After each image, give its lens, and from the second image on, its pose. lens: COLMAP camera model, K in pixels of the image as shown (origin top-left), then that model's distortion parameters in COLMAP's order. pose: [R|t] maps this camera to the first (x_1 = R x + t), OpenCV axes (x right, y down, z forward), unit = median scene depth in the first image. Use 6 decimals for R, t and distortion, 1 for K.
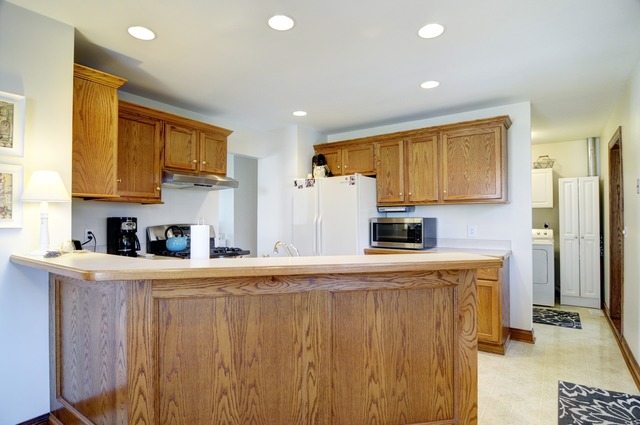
lens RADIAL K [[343.8, 0, 319.4], [0, 343.8, 212.6], [0, 0, 1]] dist [0.003406, 0.000706]
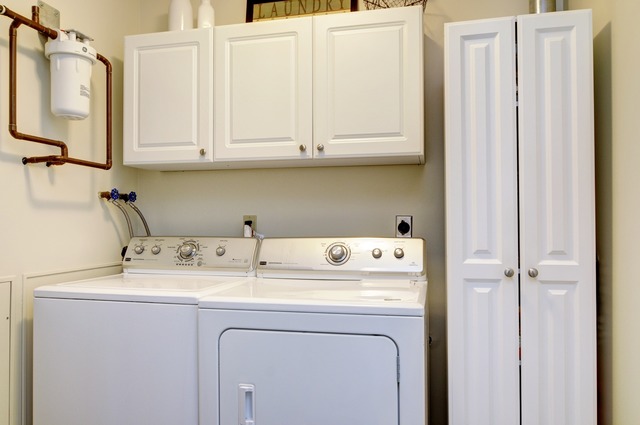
lens RADIAL K [[331.9, 0, 319.7], [0, 331.9, 216.2], [0, 0, 1]] dist [-0.003040, -0.000328]
pose [[0.966796, -0.000306, 0.255551, 0.545664], [0.000862, 0.999997, -0.002065, 0.032748], [-0.255550, 0.002216, 0.966793, 0.788885]]
